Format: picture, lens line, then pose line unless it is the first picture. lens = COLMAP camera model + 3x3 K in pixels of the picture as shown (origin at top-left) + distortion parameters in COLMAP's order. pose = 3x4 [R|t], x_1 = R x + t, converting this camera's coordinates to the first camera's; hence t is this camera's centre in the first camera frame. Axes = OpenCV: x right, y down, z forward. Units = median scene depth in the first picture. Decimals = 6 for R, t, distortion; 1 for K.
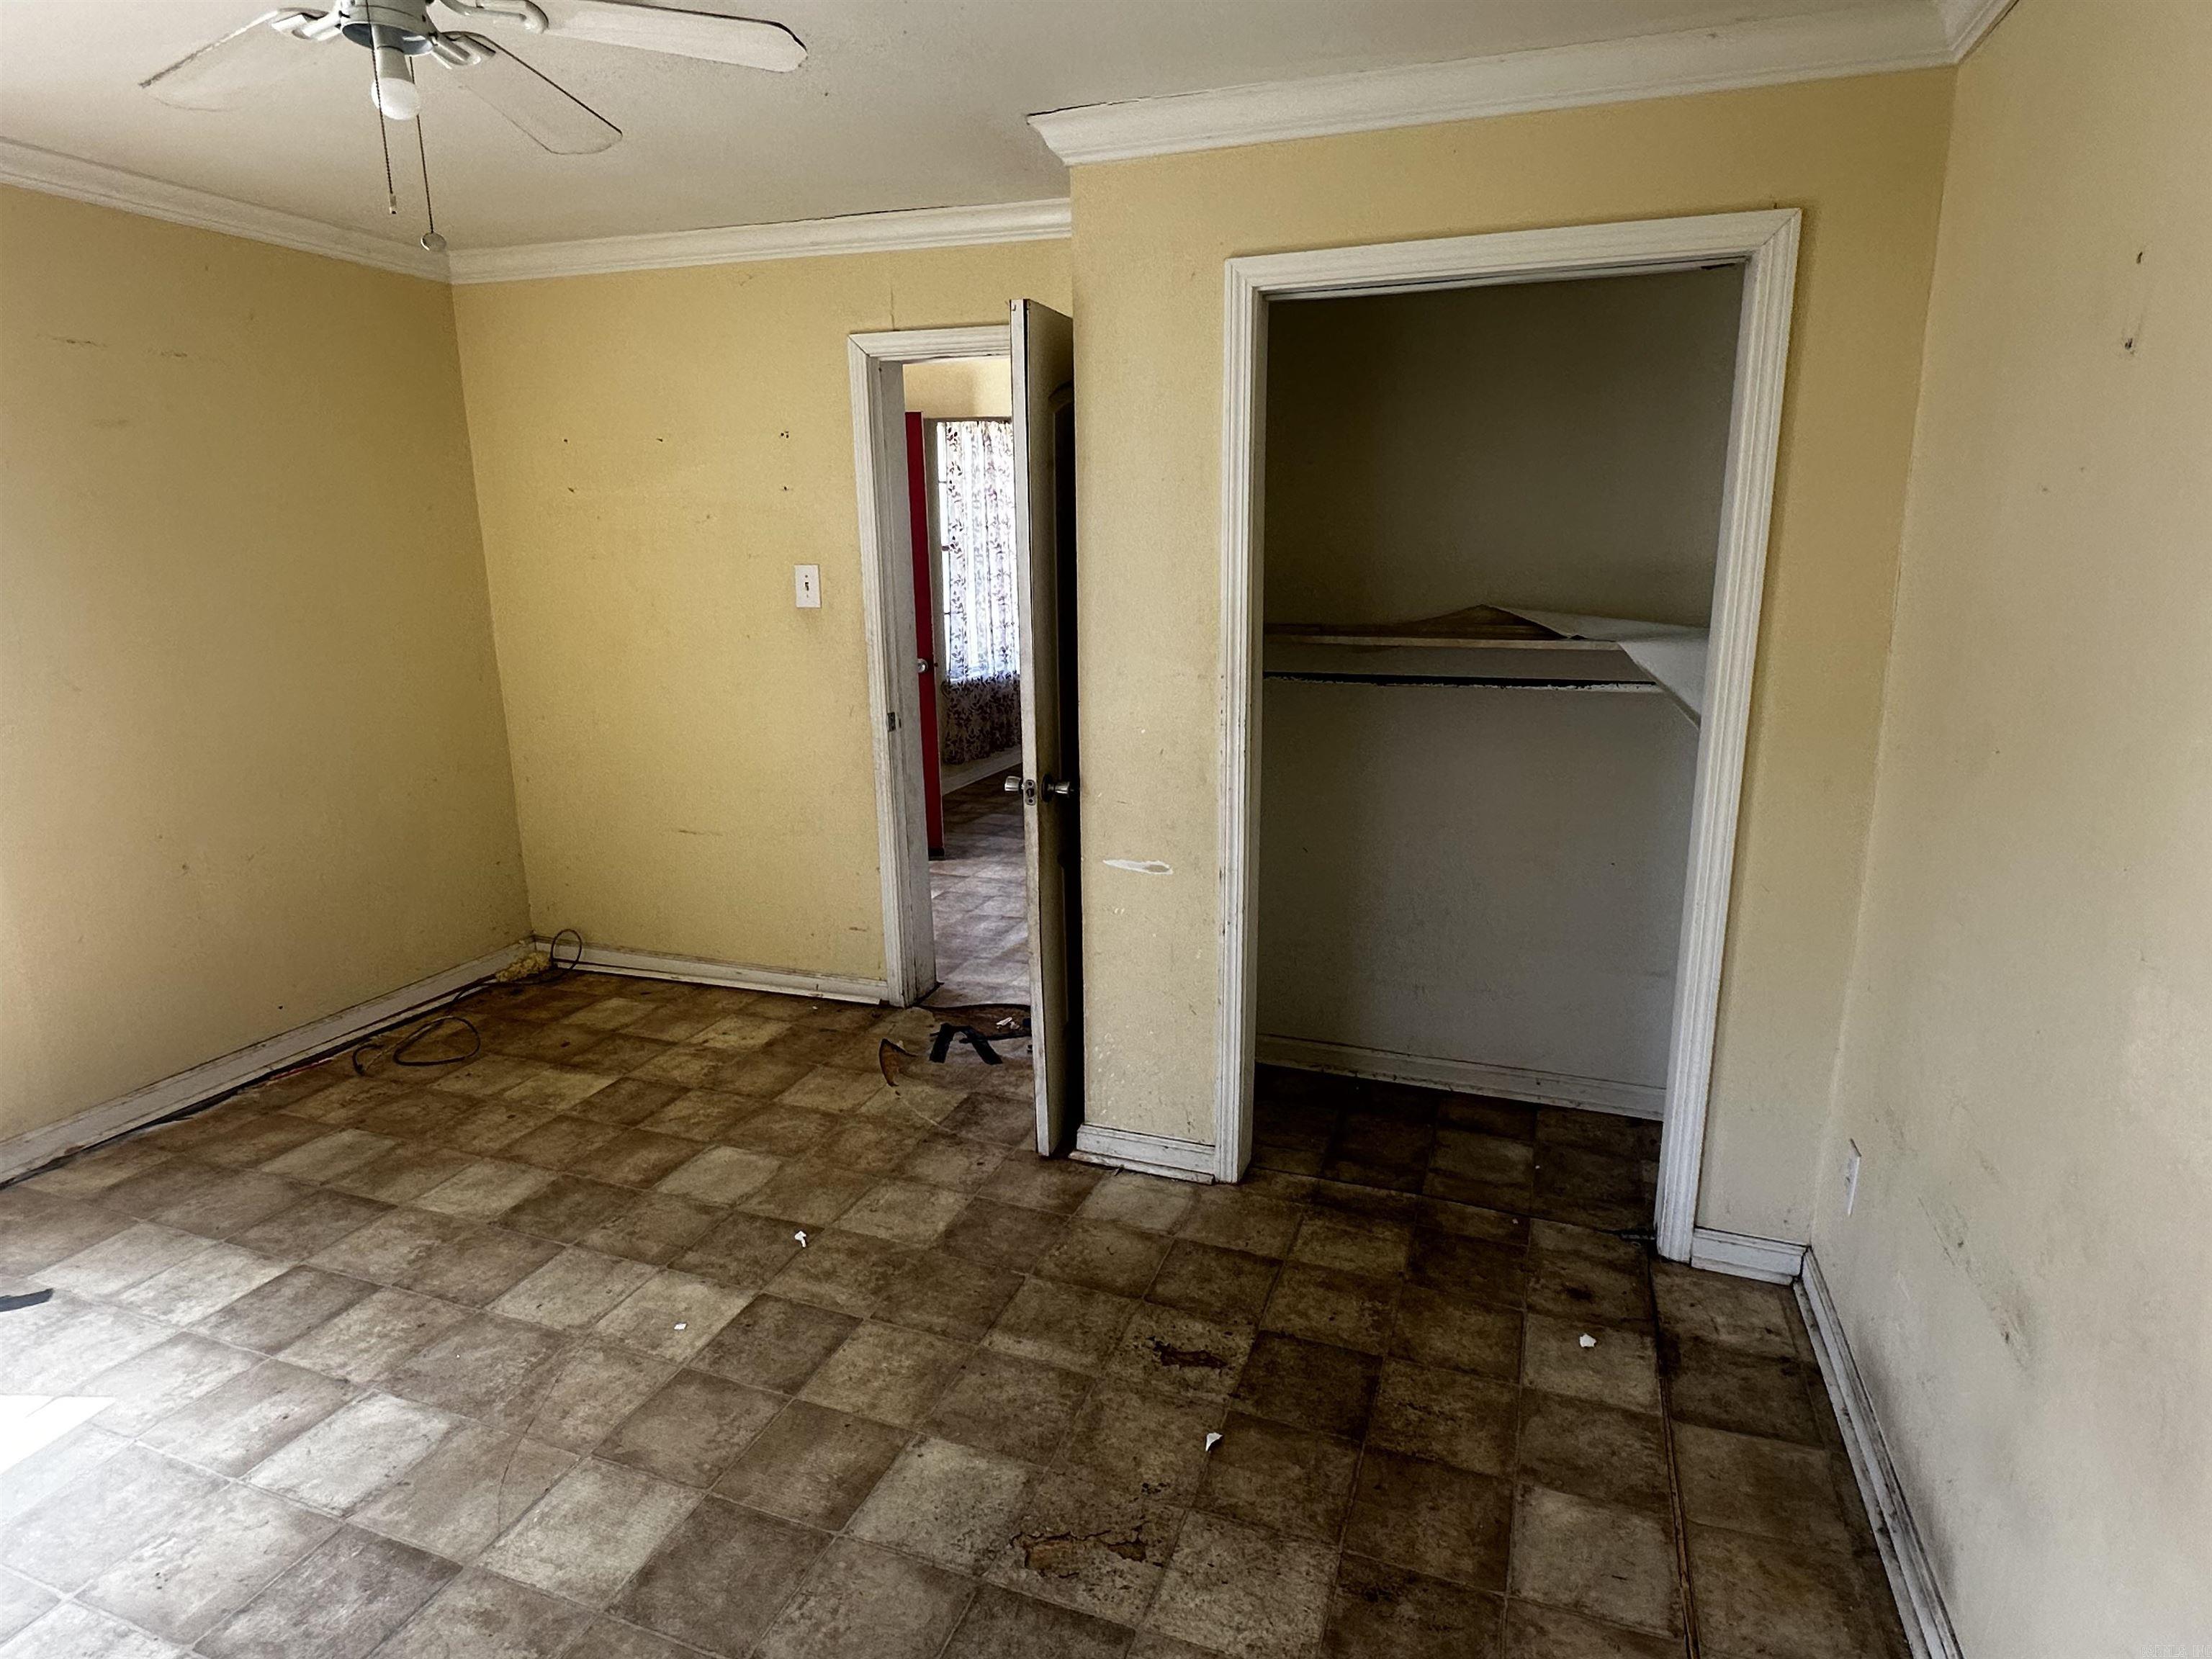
lens RADIAL K [[1242.4, 0, 1112.2], [0, 1242.4, 828.3], [0, 0, 1]] dist [-0.006774, 0.002986]
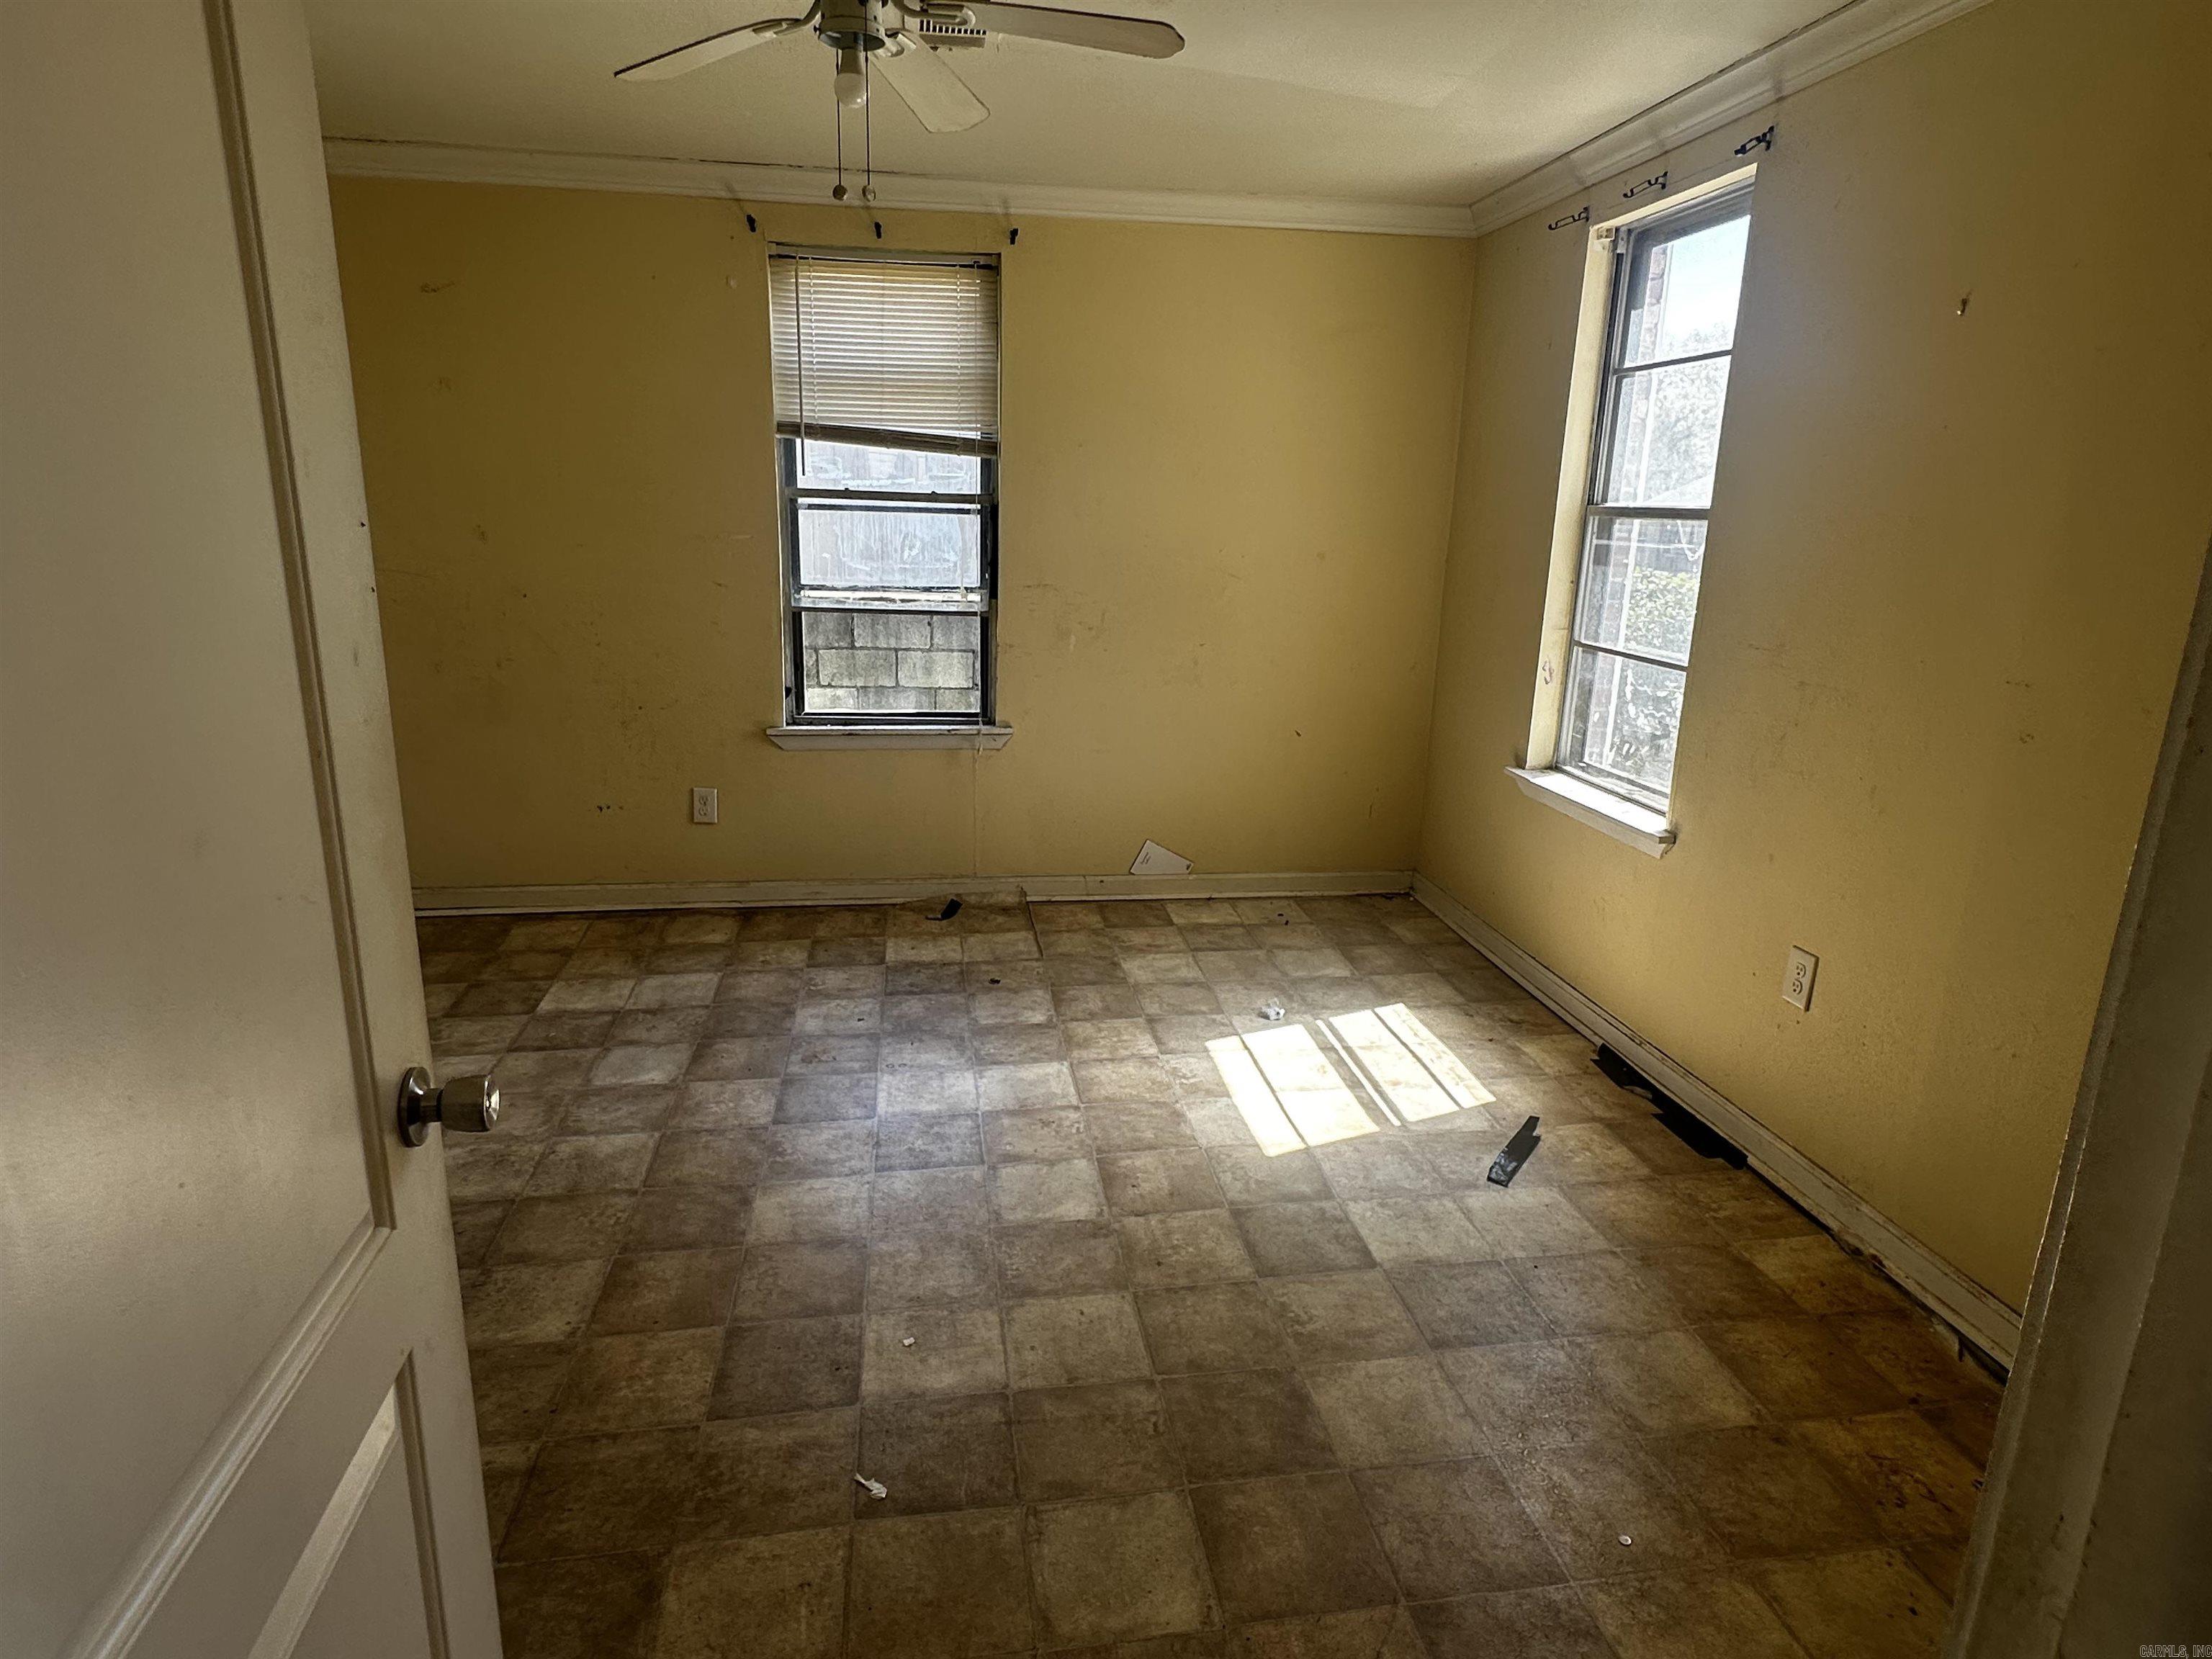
lens RADIAL K [[1242.4, 0, 1110.5], [0, 1242.4, 832.7], [0, 0, 1]] dist [-0.006774, 0.002986]
pose [[-0.878515, 0.110002, -0.464878, -0.087613], [-0.121893, 0.889300, 0.440782, -0.298760], [0.461902, 0.443899, -0.767854, 1.403117]]
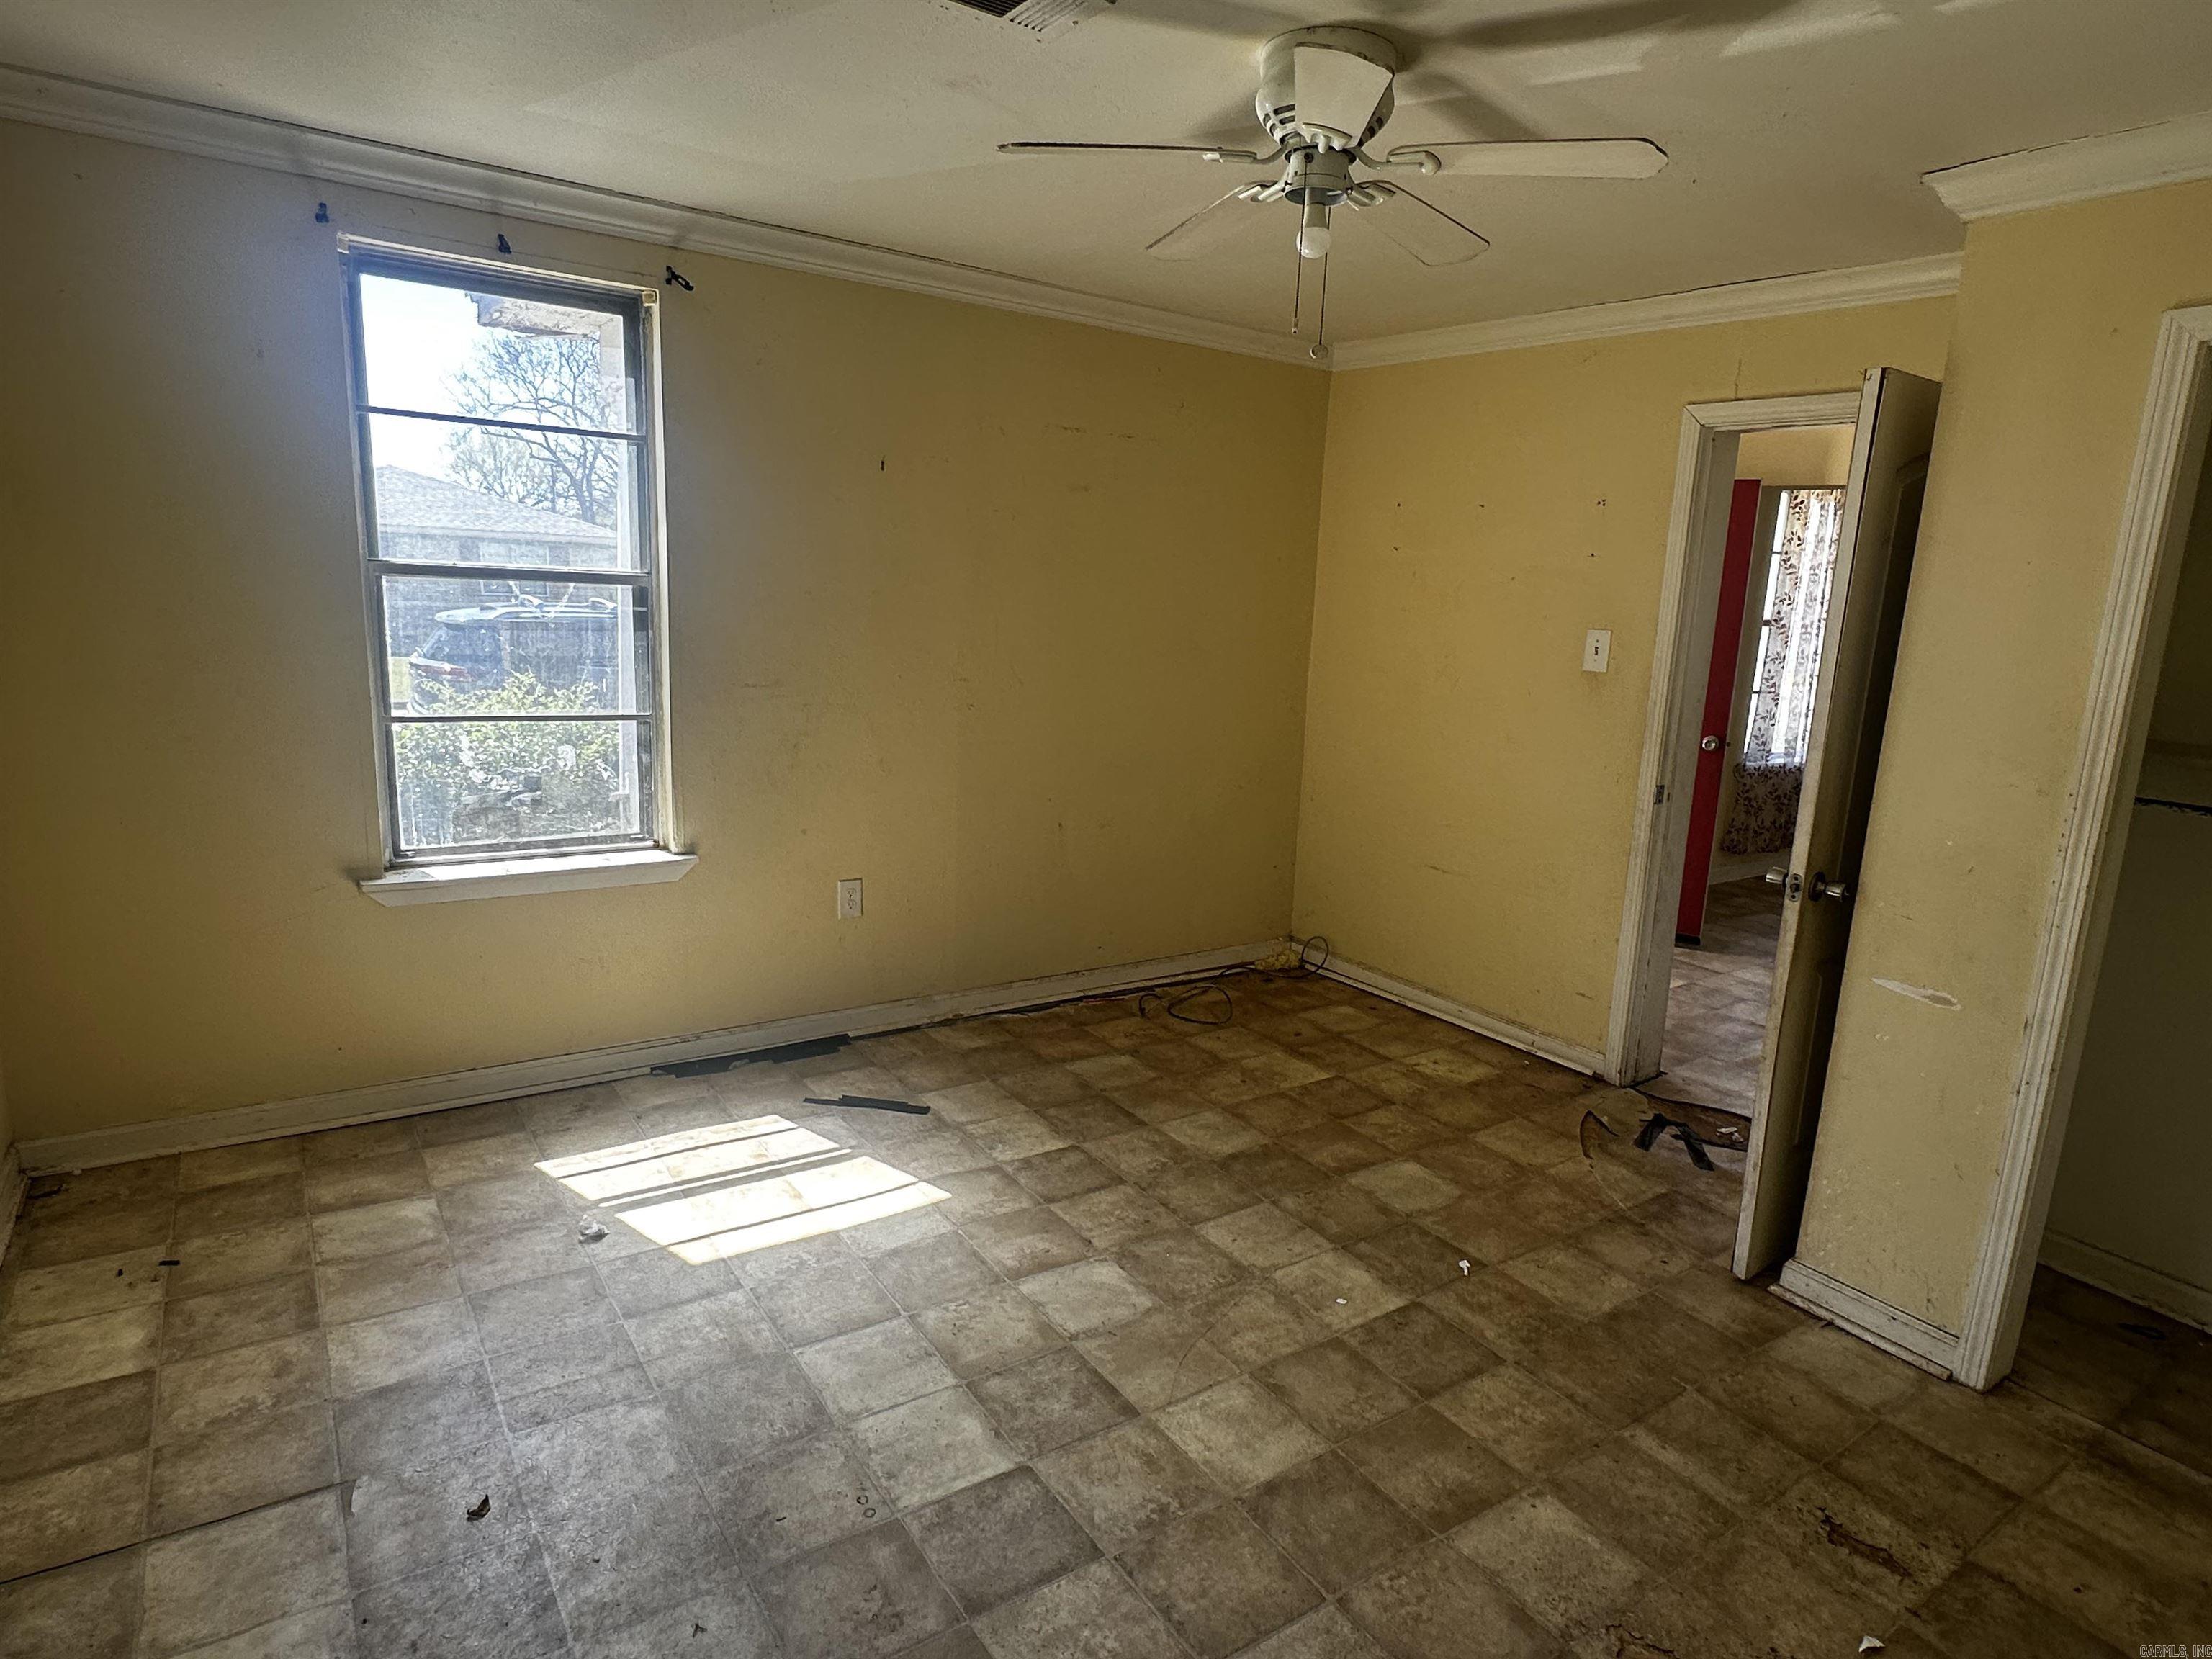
lens RADIAL K [[1242.4, 0, 1113.4], [0, 1242.4, 828.9], [0, 0, 1]] dist [-0.006774, 0.002986]
pose [[0.812626, 0.159666, -0.560487, 0.034252], [-0.184362, 0.982777, 0.012665, 0.010406], [0.552856, 0.093040, 0.828066, -0.058831]]
